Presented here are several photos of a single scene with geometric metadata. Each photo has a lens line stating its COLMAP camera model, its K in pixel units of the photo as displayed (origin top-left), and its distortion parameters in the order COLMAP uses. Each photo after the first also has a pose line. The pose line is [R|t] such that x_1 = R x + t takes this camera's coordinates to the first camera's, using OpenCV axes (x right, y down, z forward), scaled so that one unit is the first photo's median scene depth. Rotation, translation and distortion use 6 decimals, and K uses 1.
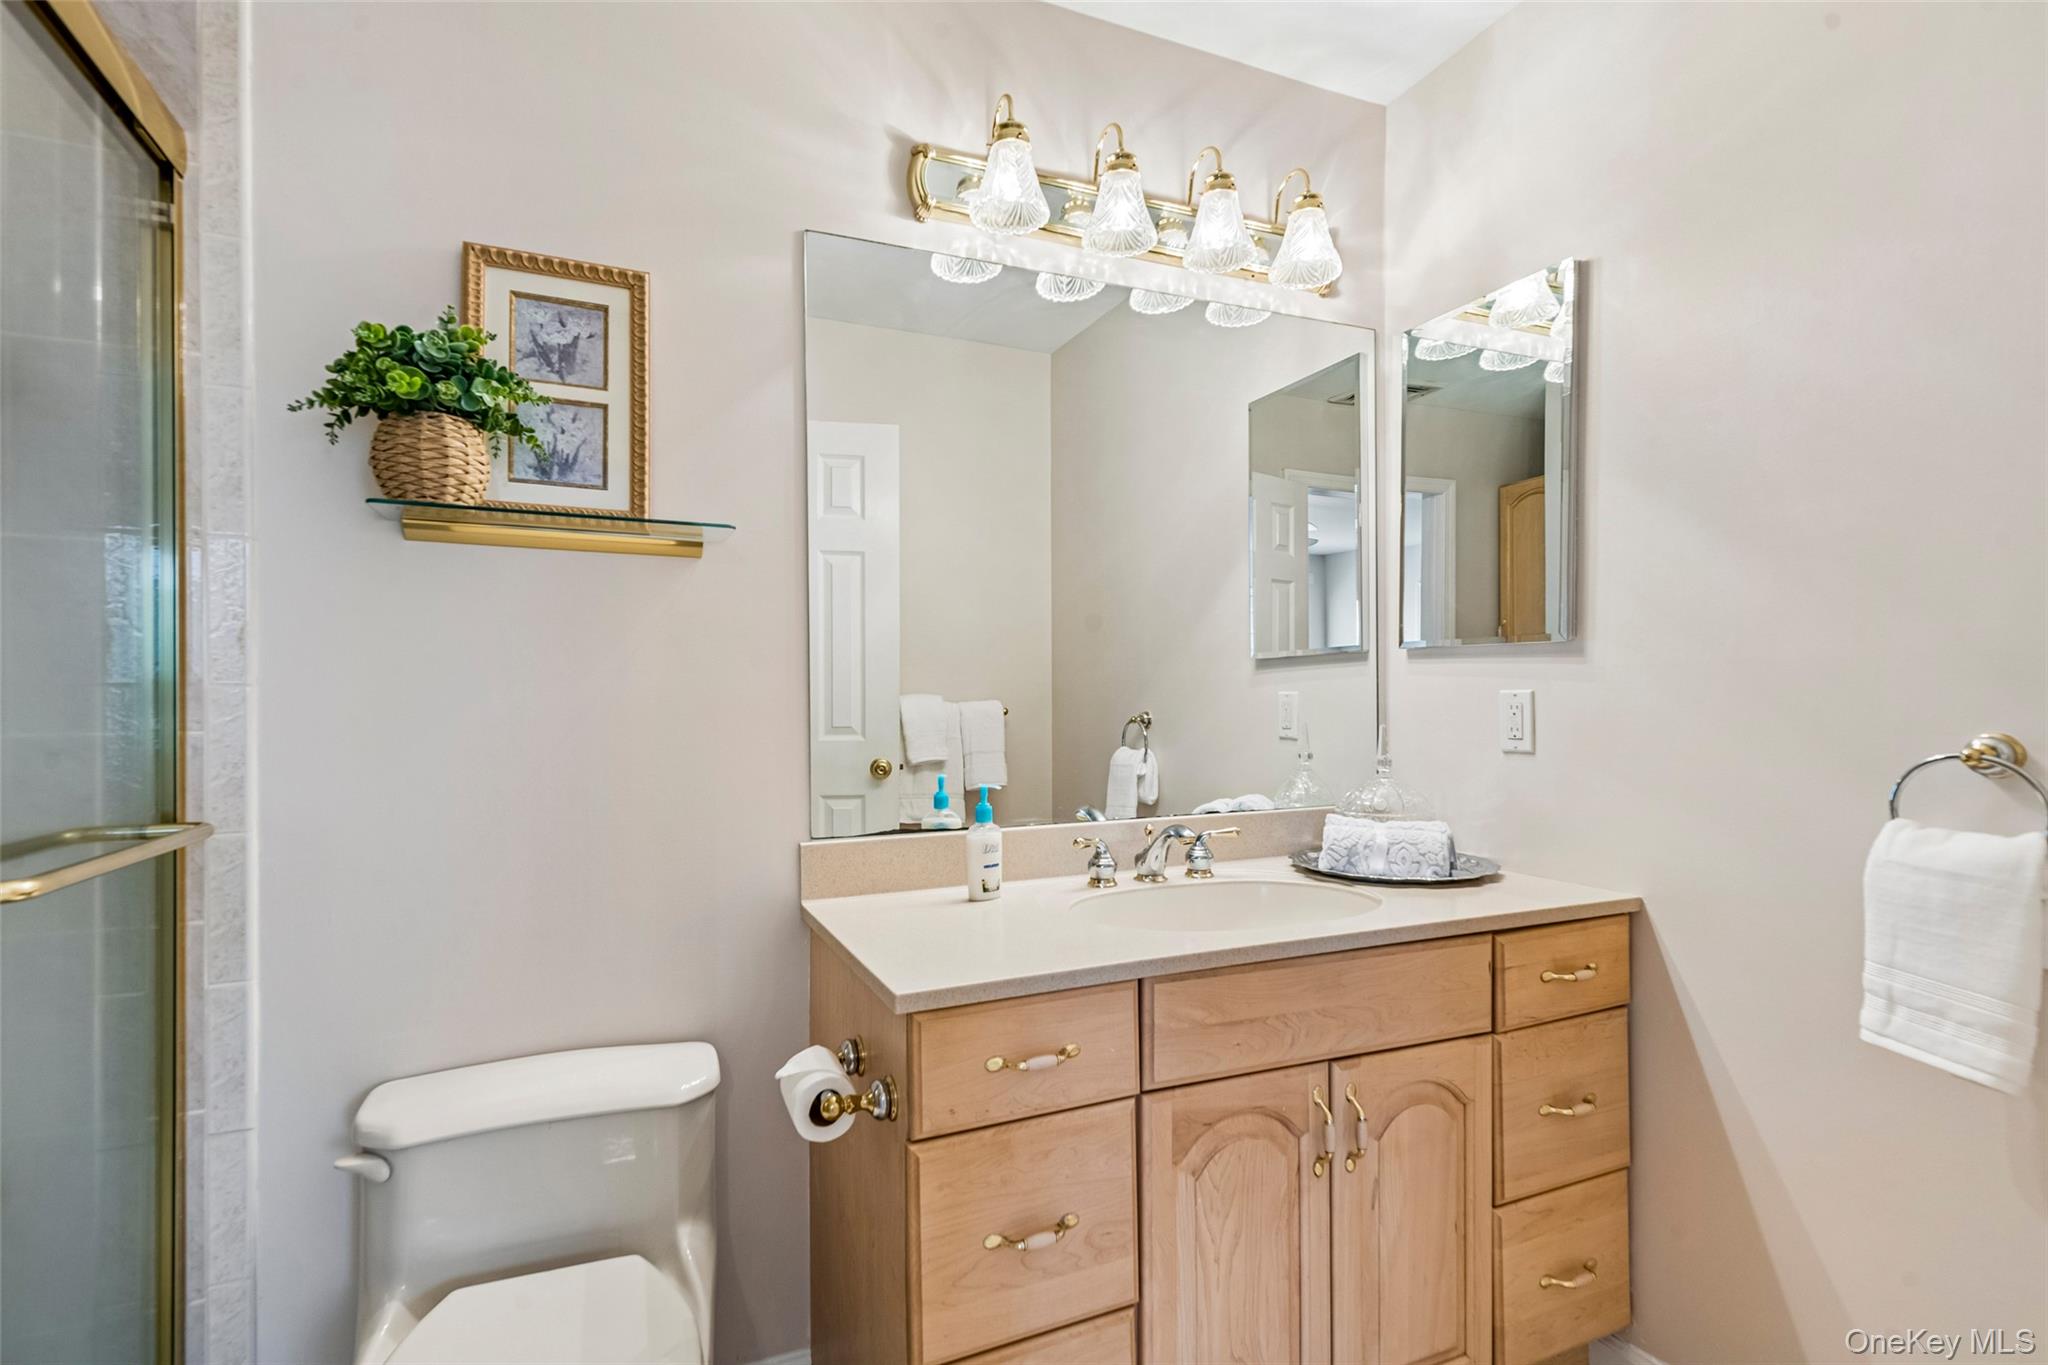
lens RADIAL K [[964.9, 0, 1010.7], [0, 964.9, 698.7], [0, 0, 1]] dist [0.005887, 0.000549]
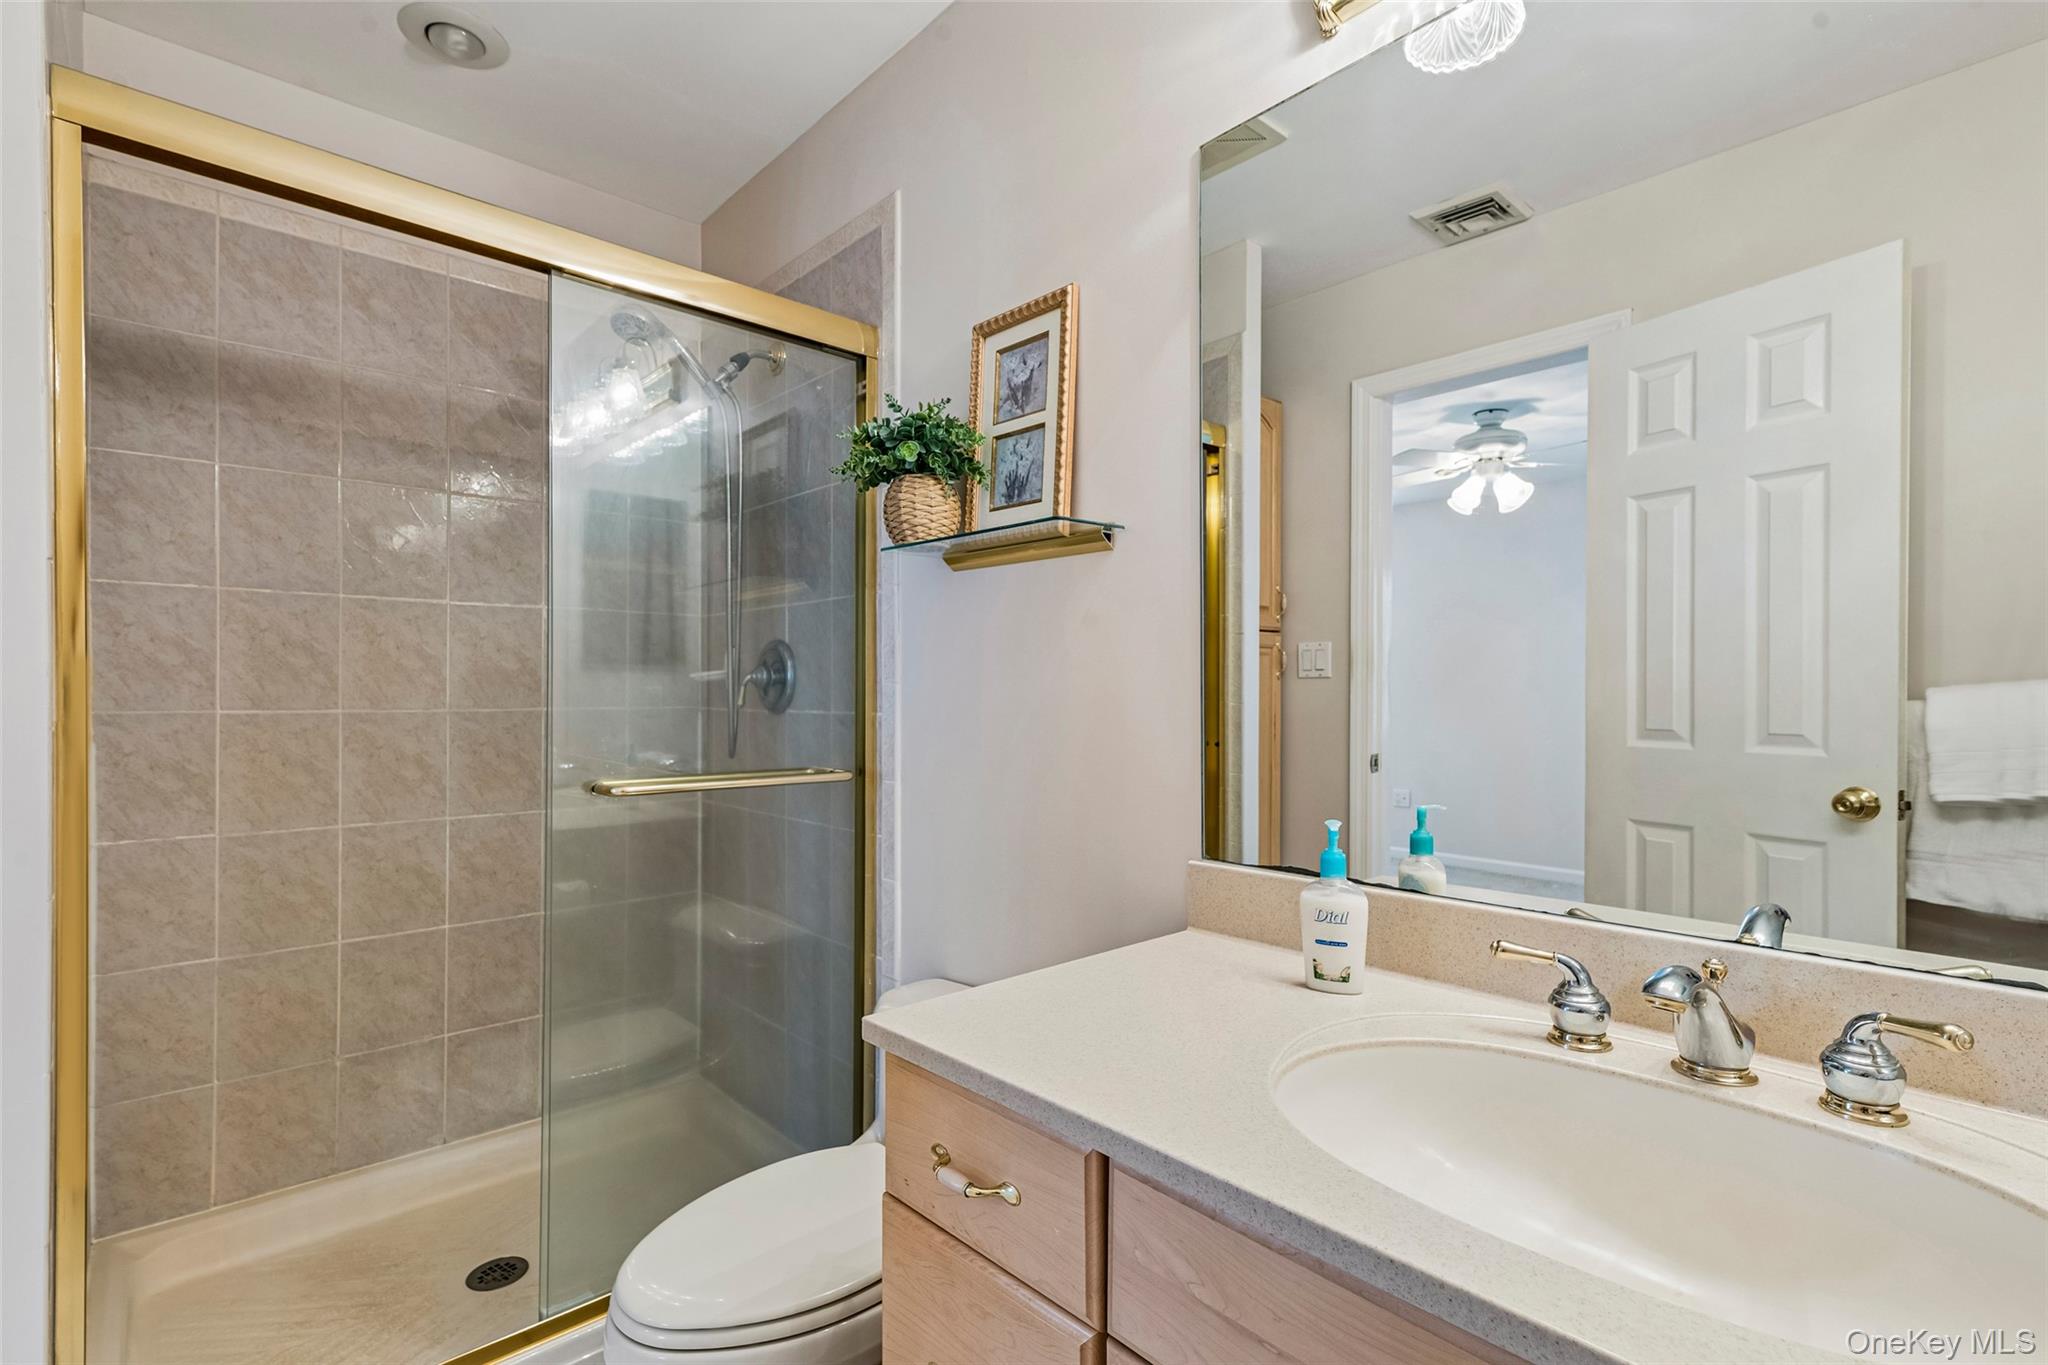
lens RADIAL K [[945.9, 0, 1023.1], [0, 945.9, 688.1], [0, 0, 1]] dist [0.003874, 0.000125]
pose [[0.323524, 0.000107, -0.946220, 0.603282], [-0.000807, 1.000000, -0.000163, -0.005453], [0.946220, 0.000817, 0.323524, 0.655657]]
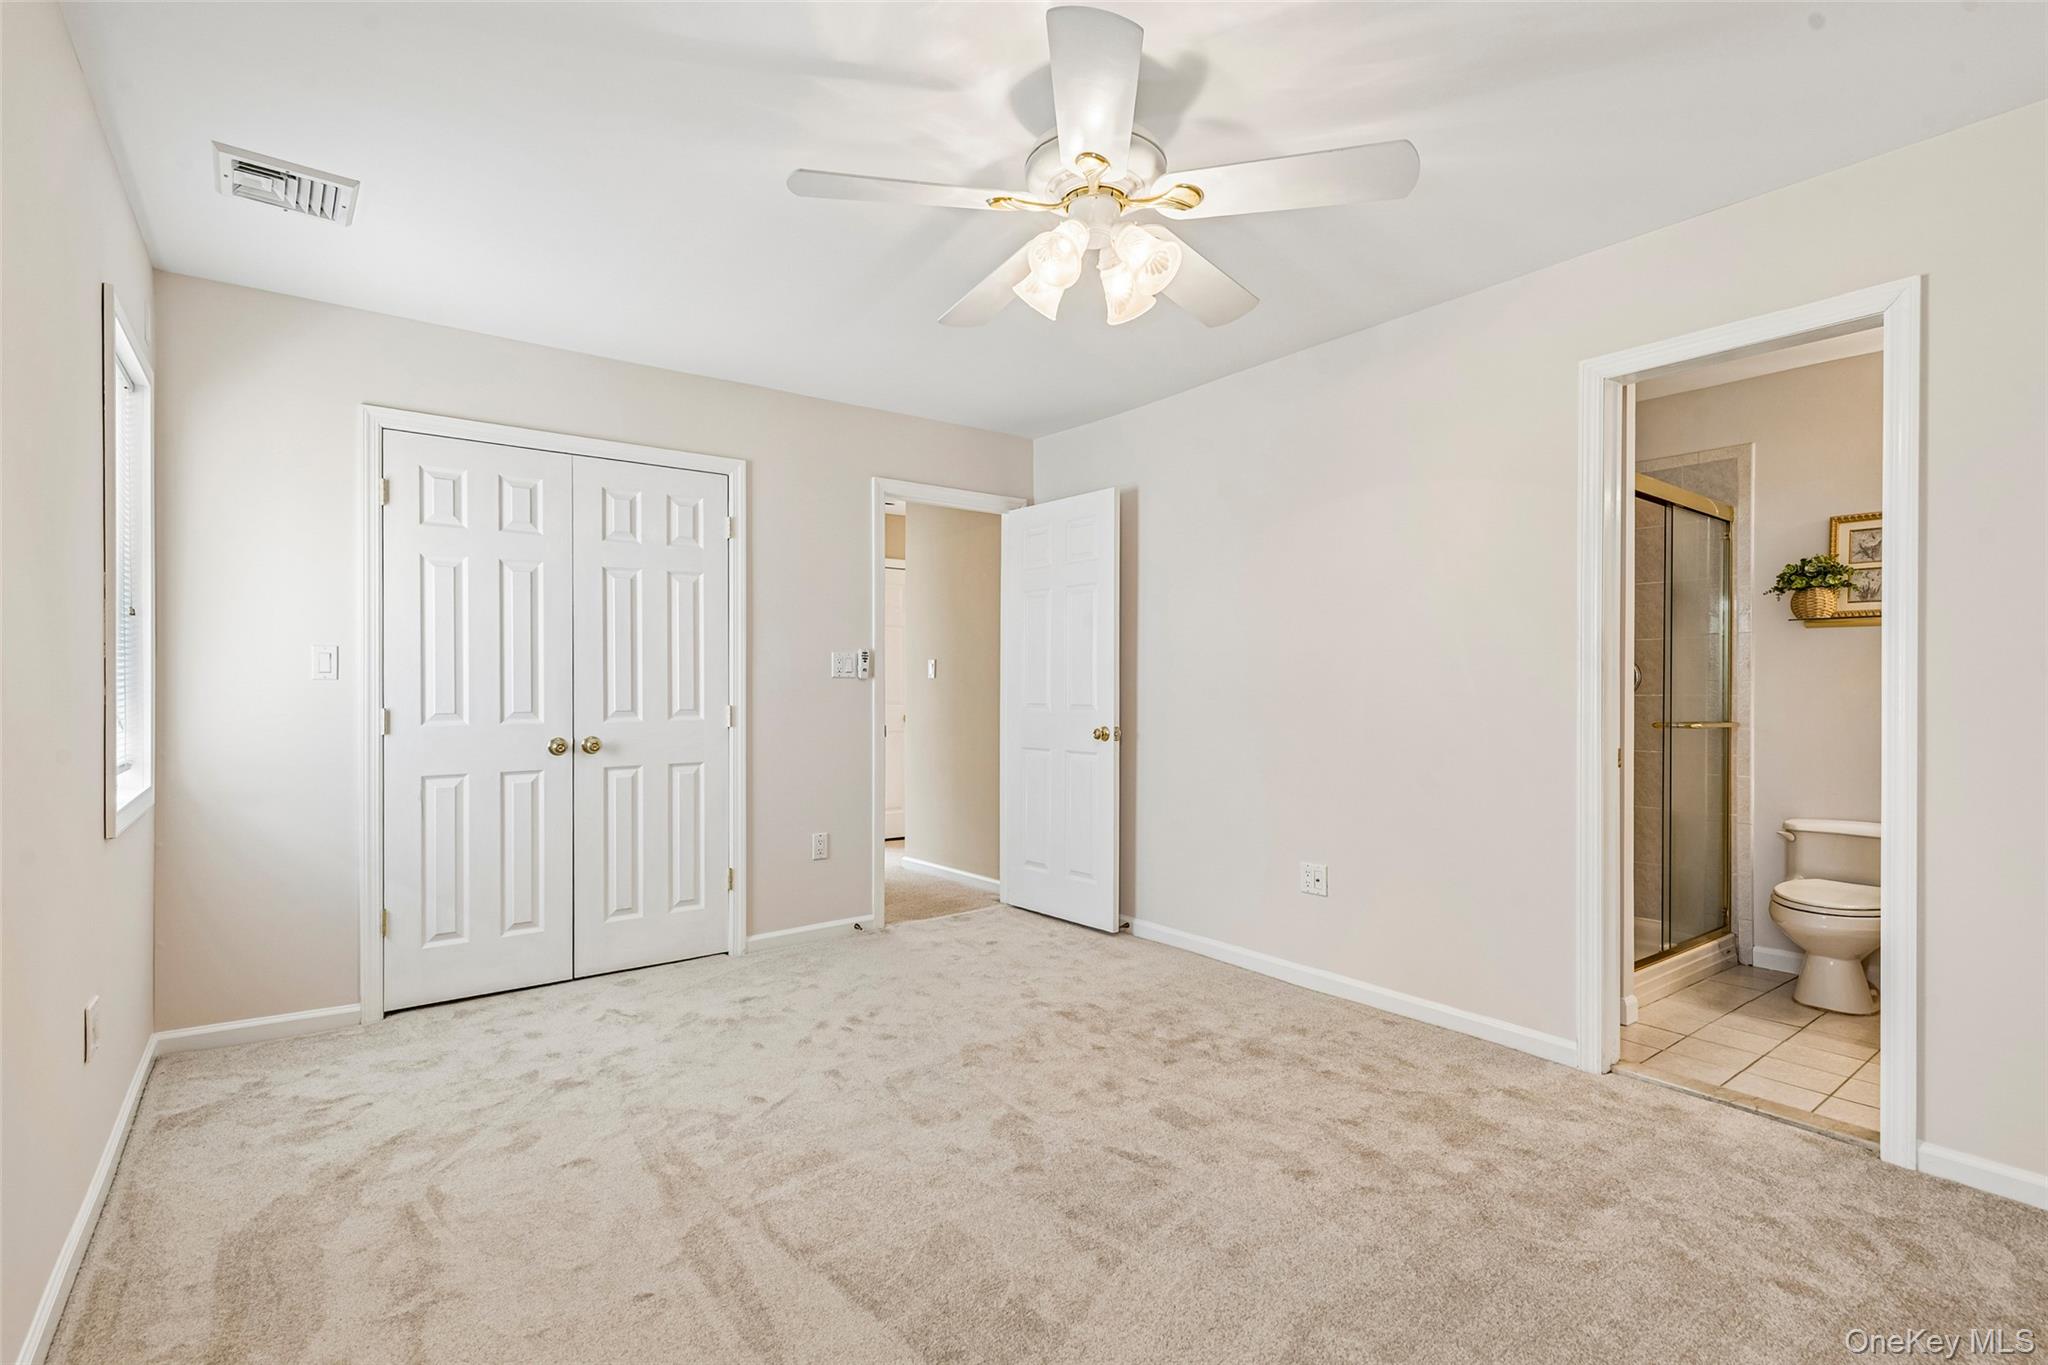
lens RADIAL K [[945.9, 0, 1020.4], [0, 945.9, 695.4], [0, 0, 1]] dist [0.003874, 0.000125]
pose [[0.220497, 0.008748, -0.975348, 1.521680], [0.000464, 0.999959, 0.009074, 0.004180], [0.975388, -0.002453, 0.220484, -1.790682]]
